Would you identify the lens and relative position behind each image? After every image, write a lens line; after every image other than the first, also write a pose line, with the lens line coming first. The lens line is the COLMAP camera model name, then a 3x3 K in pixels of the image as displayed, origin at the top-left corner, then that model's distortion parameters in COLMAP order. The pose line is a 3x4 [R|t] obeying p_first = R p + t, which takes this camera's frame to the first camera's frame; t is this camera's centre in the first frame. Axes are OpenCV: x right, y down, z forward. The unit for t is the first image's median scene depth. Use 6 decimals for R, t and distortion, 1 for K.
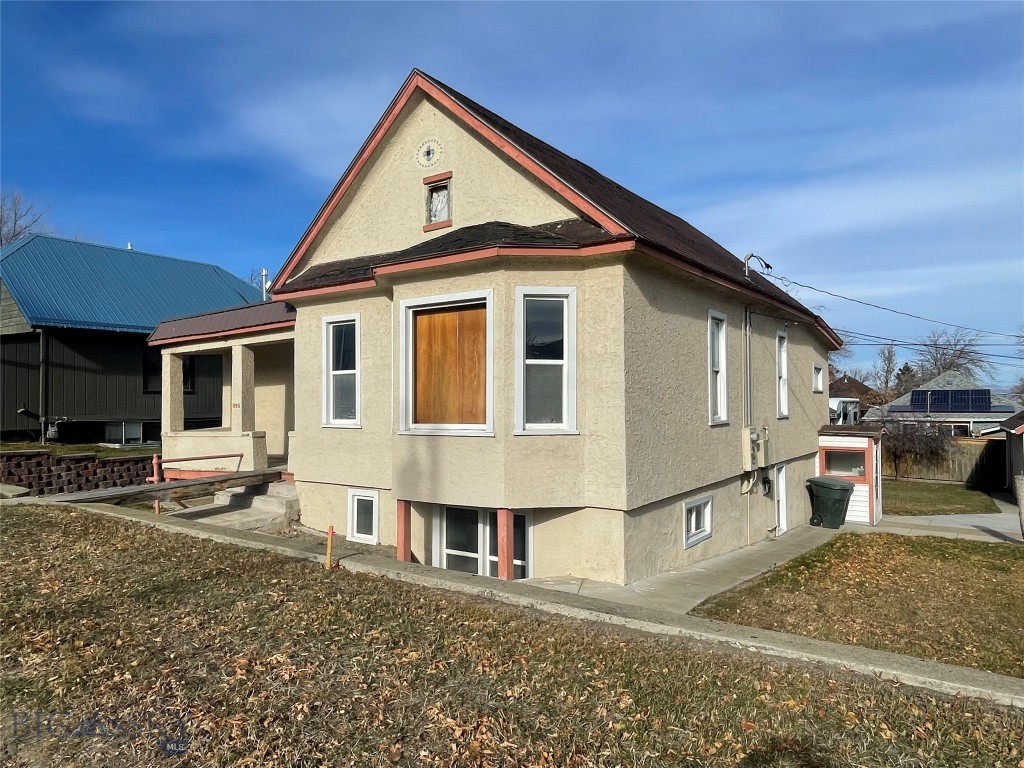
lens RADIAL K [[675.1, 0, 512.0], [0, 675.1, 384.0], [0, 0, 1]] dist [0.012366, -0.001992]
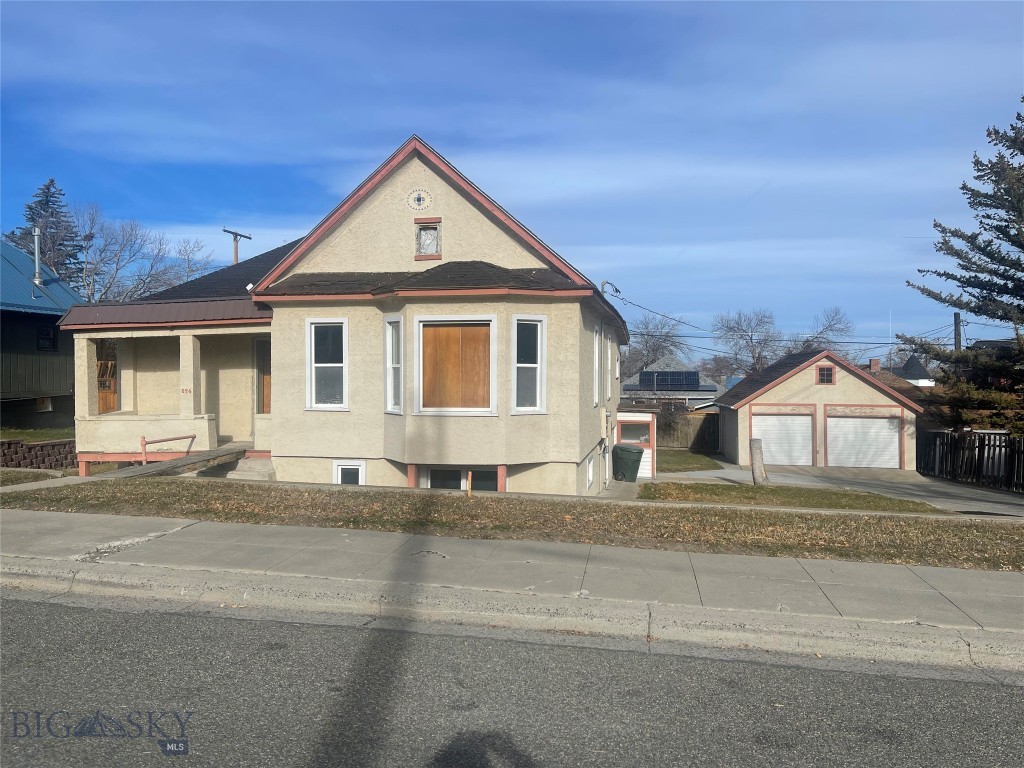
lens RADIAL K [[761.6, 0, 512.0], [0, 761.6, 384.0], [0, 0, 1]] dist [0.043525, -0.005875]
pose [[0.917670, 0.004084, 0.397322, -0.512112], [-0.019270, 0.999228, 0.034237, -0.038362], [-0.396875, -0.039075, 0.917041, -0.409477]]
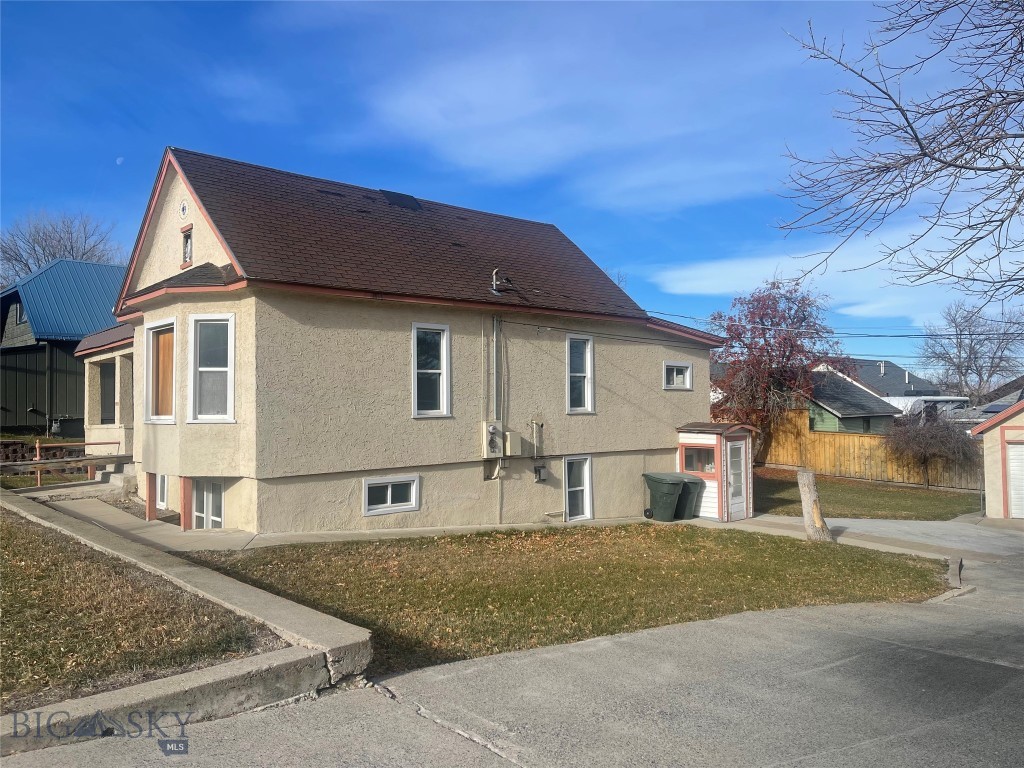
lens RADIAL K [[761.6, 0, 512.0], [0, 761.6, 384.0], [0, 0, 1]] dist [0.043525, -0.005875]
pose [[0.974673, -0.008042, -0.223492, 0.777832], [0.008441, 0.999964, 0.000831, 0.000411], [0.223477, -0.002697, 0.974705, -0.289714]]
